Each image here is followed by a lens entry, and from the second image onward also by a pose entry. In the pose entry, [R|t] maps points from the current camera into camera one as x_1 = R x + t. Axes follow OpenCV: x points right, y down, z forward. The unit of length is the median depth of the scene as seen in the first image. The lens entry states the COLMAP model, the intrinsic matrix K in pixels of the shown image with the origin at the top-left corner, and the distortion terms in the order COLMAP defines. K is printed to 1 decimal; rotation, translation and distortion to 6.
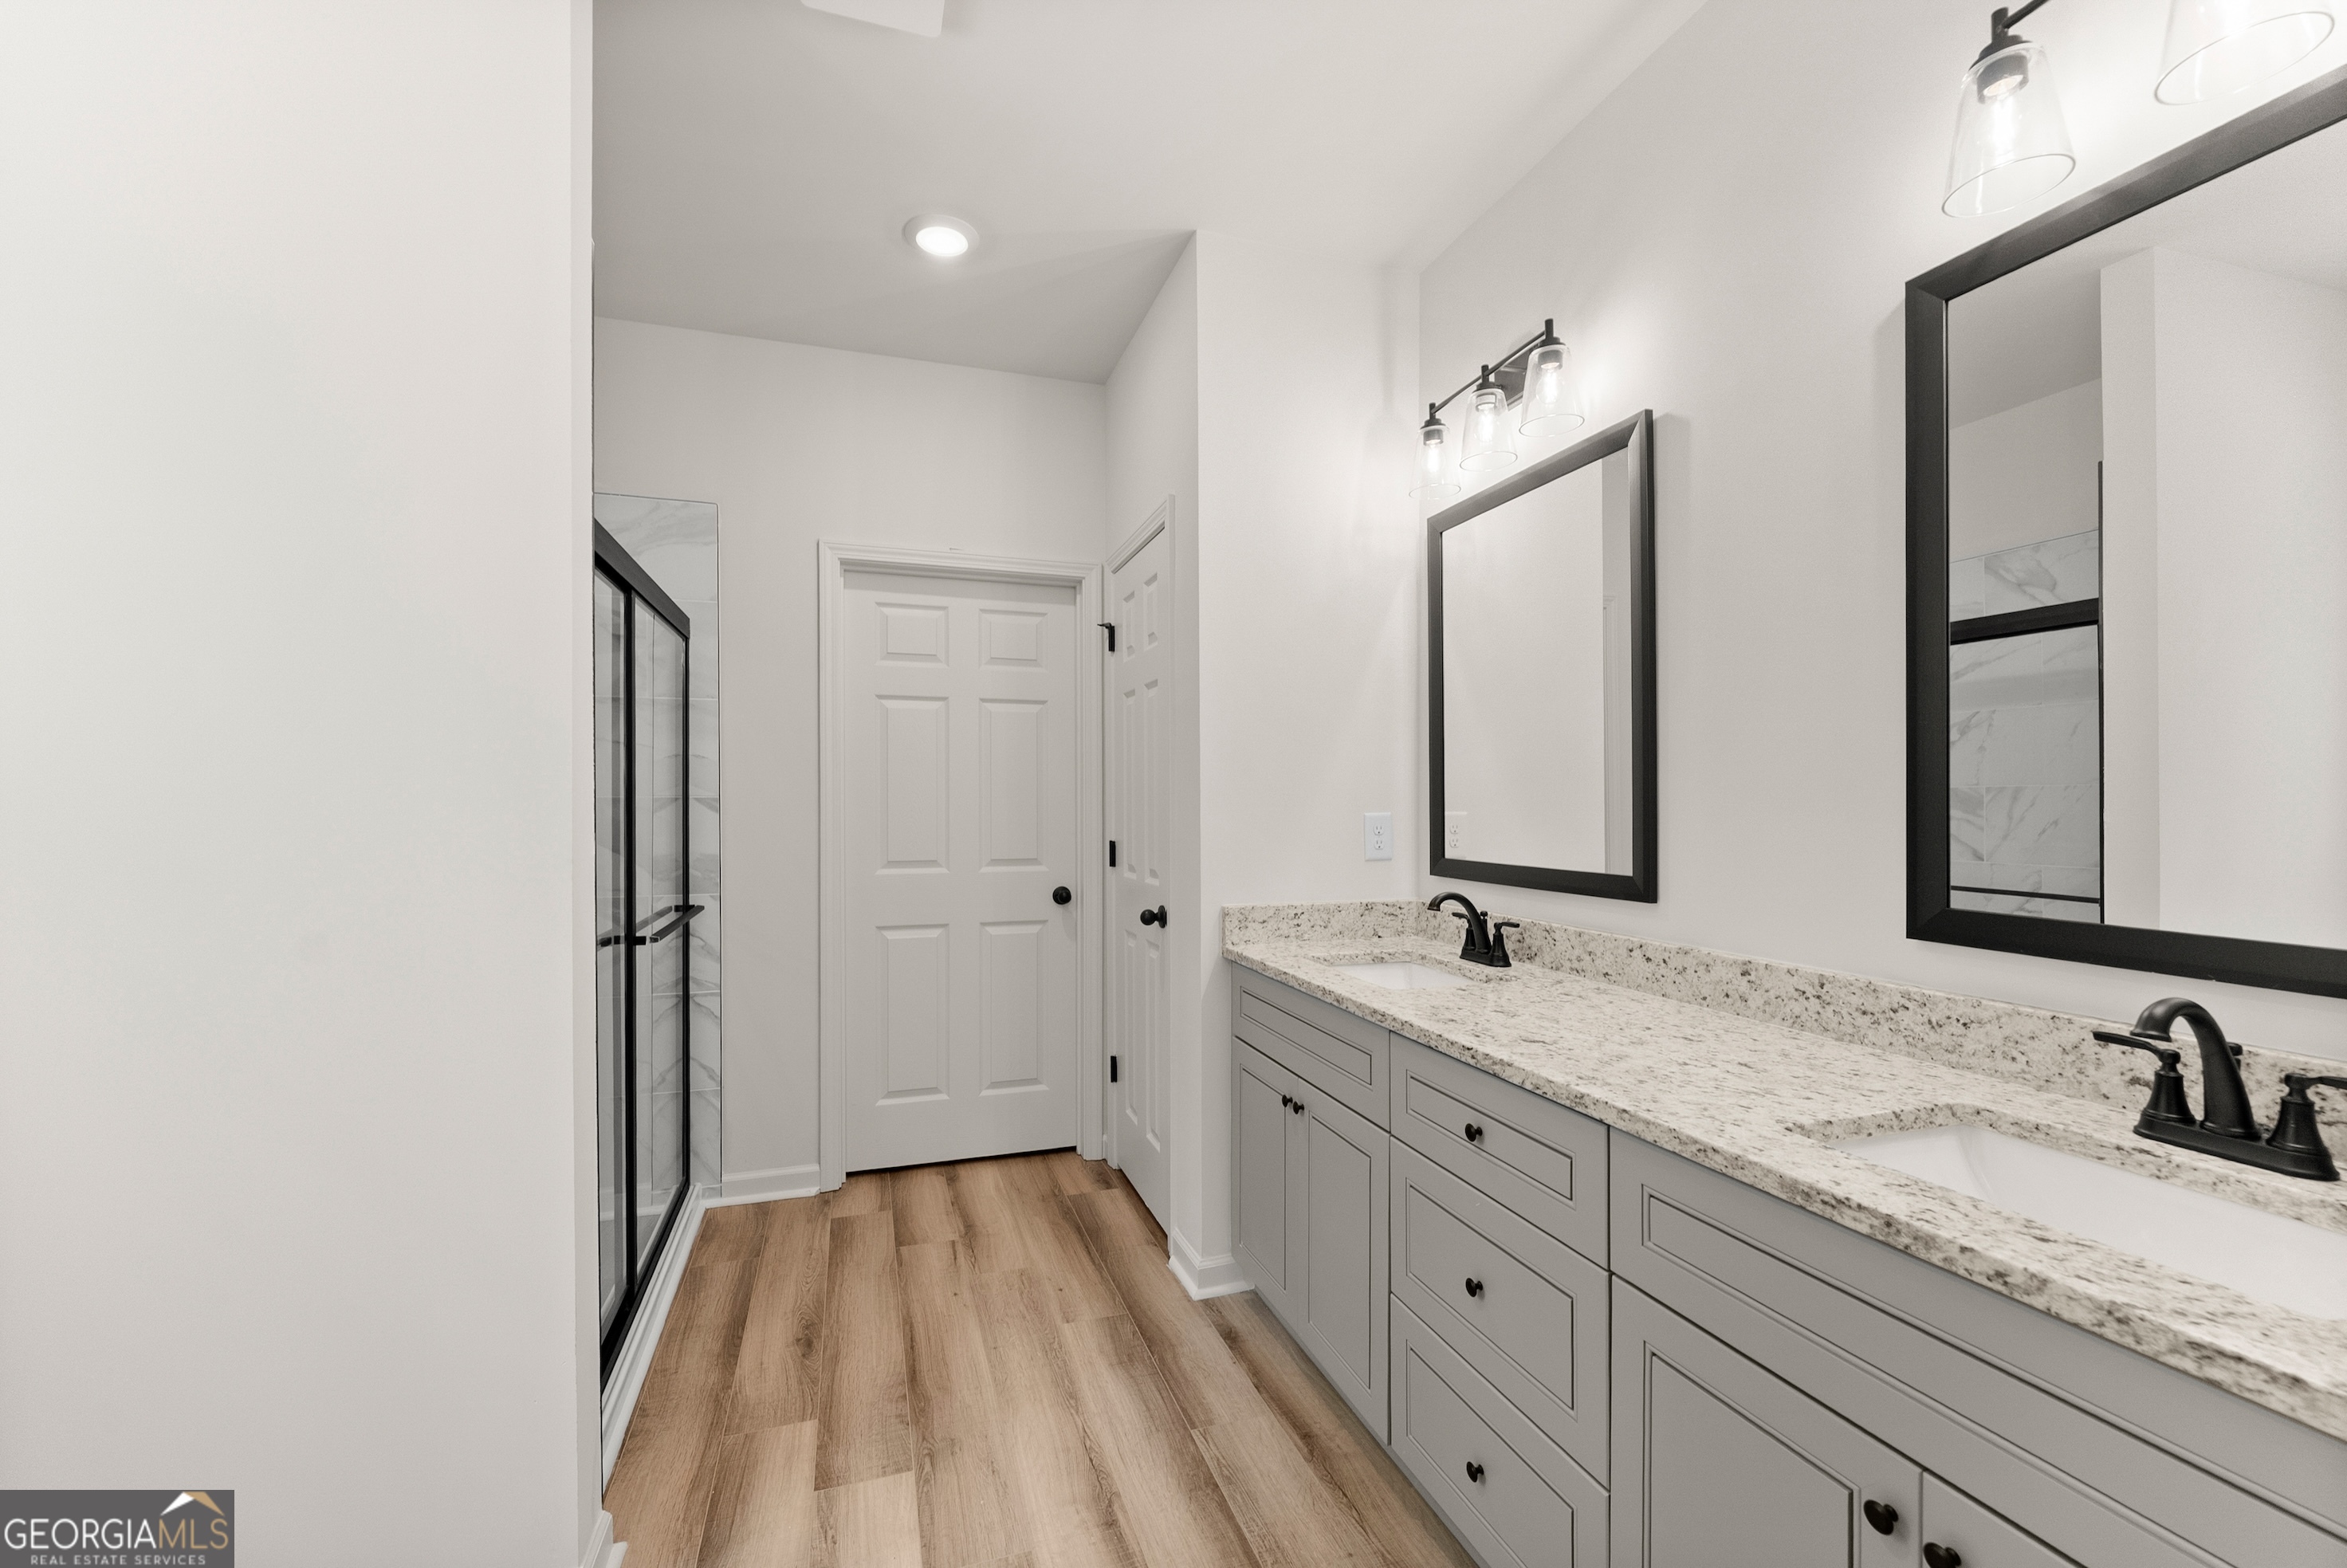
lens RADIAL K [[970.1, 0, 1168.0], [0, 970.1, 792.4], [0, 0, 1]] dist [0.000662, -0.000374]
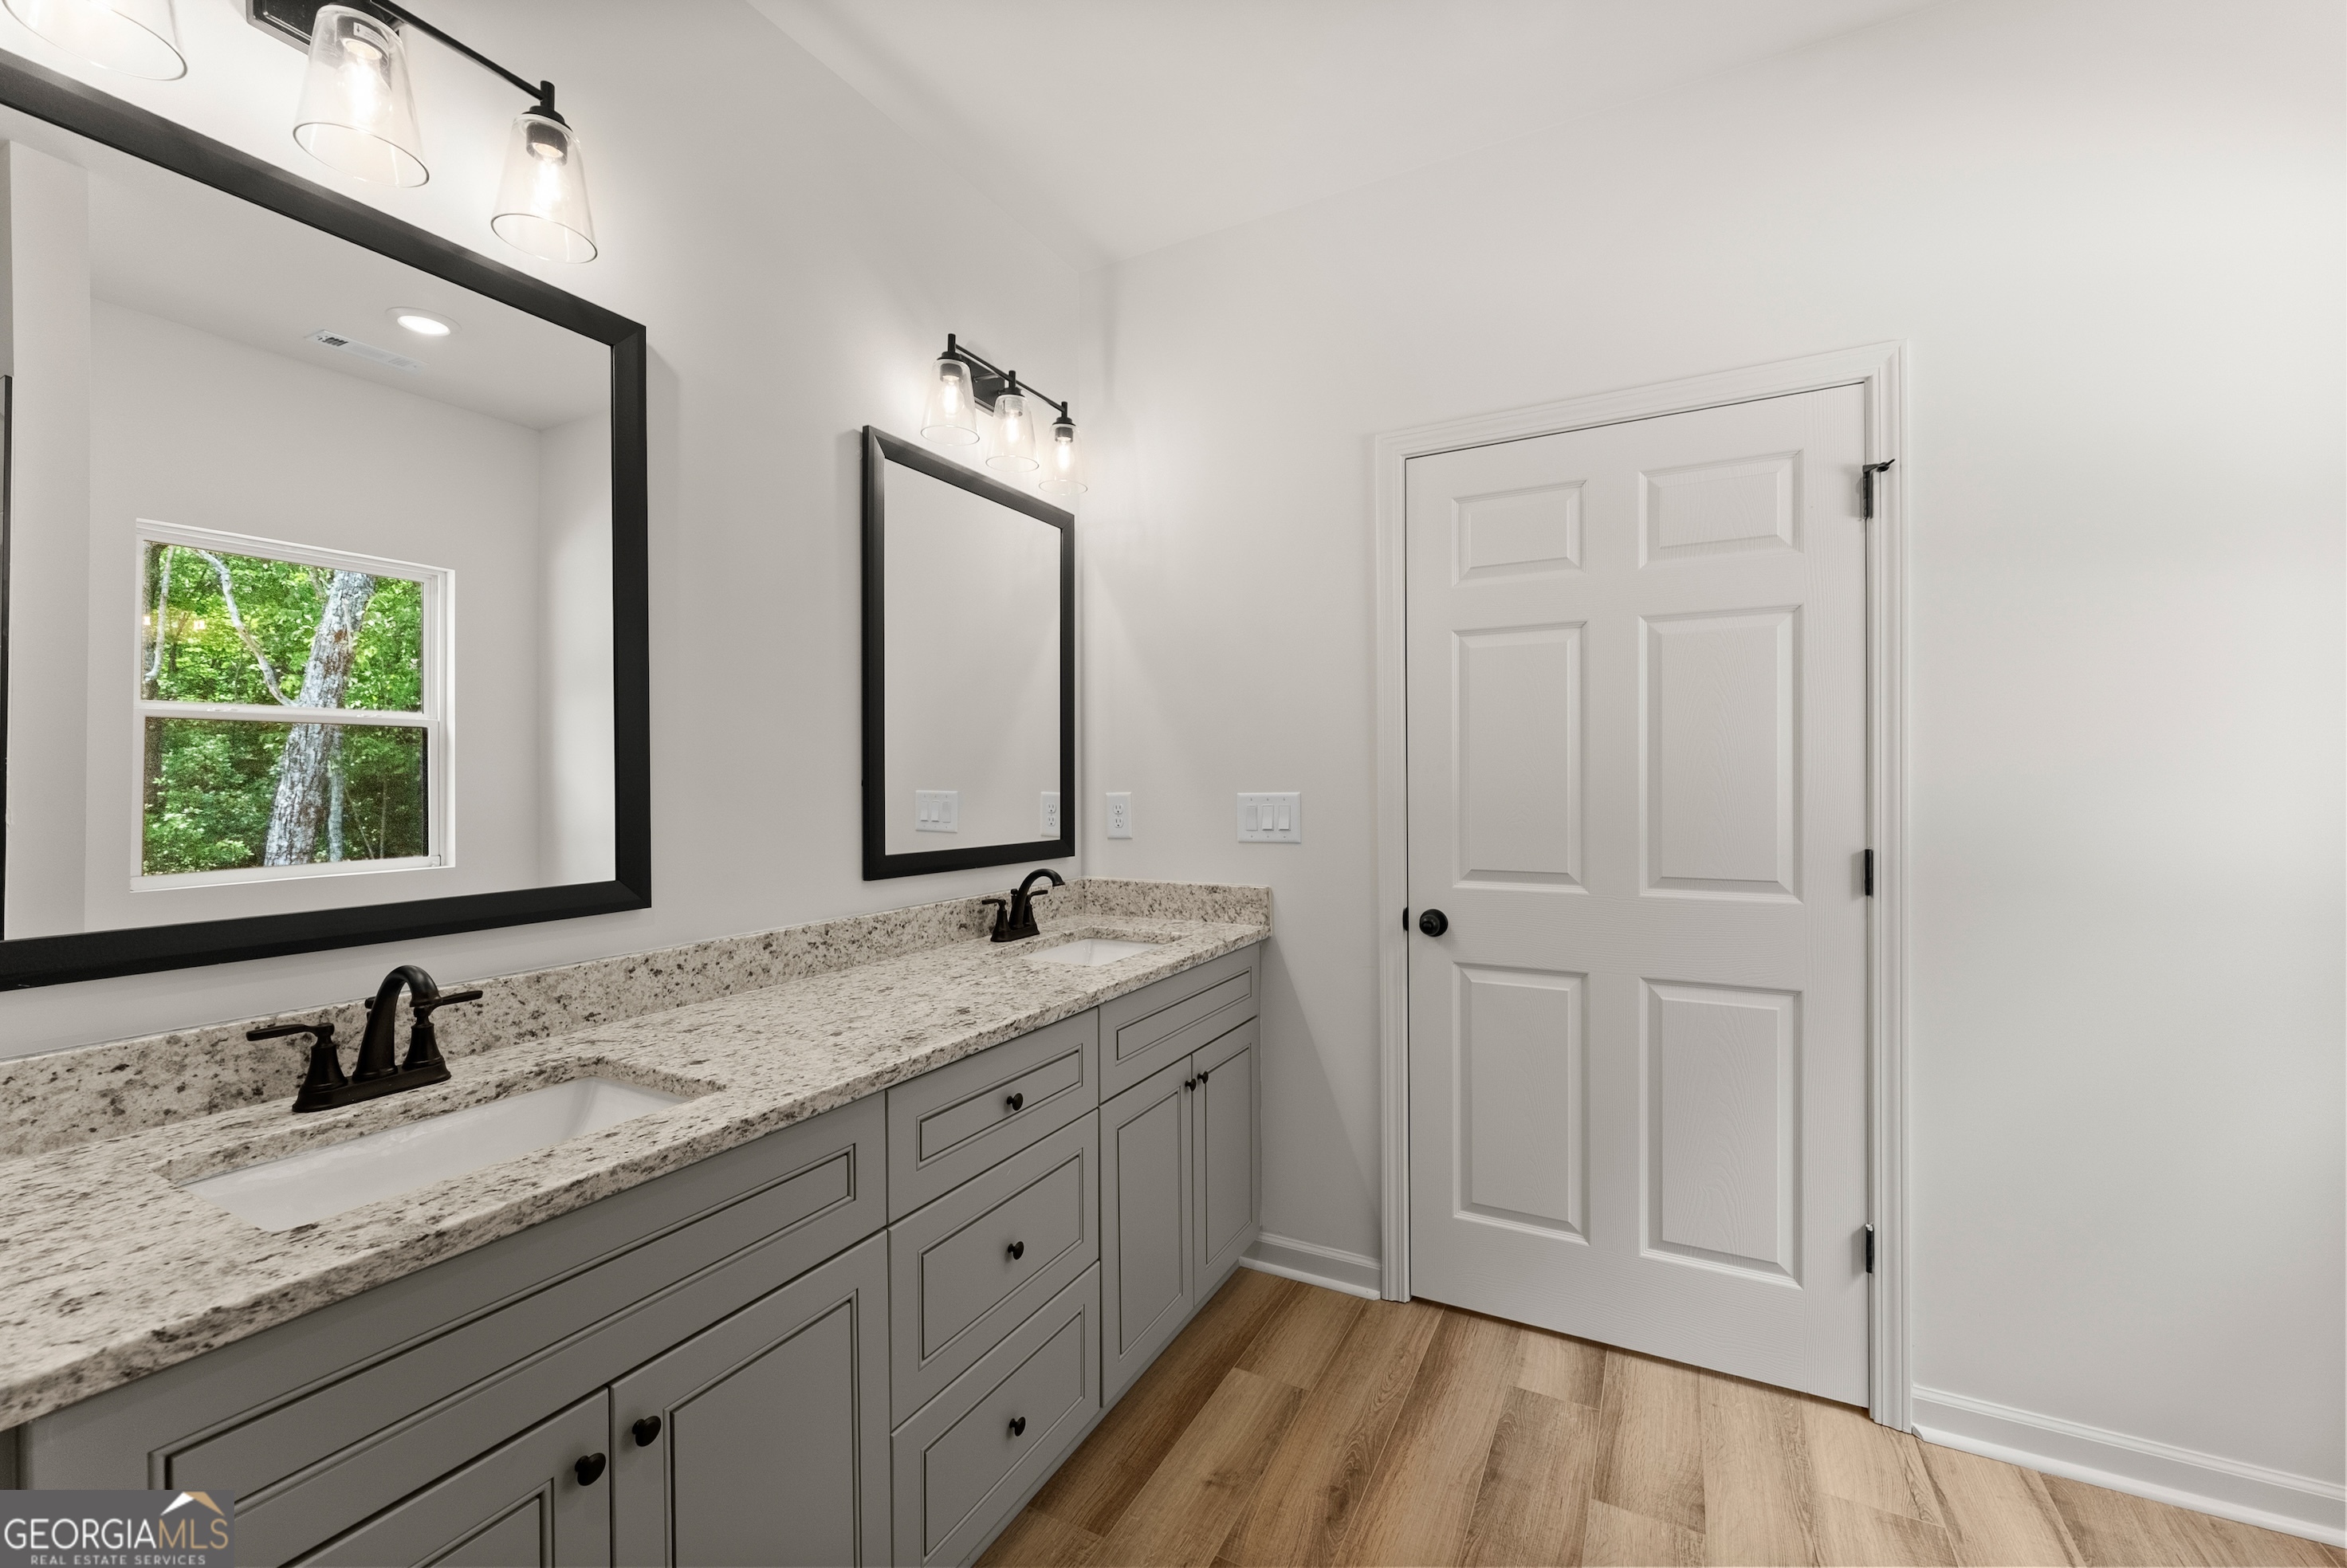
lens RADIAL K [[970.1, 0, 1168.0], [0, 970.1, 792.4], [0, 0, 1]] dist [0.000662, -0.000374]
pose [[-0.708153, -0.002044, 0.706056, -0.493699], [0.000922, 0.999992, 0.003819, 0.011789], [-0.706058, 0.003356, -0.708146, 1.480073]]
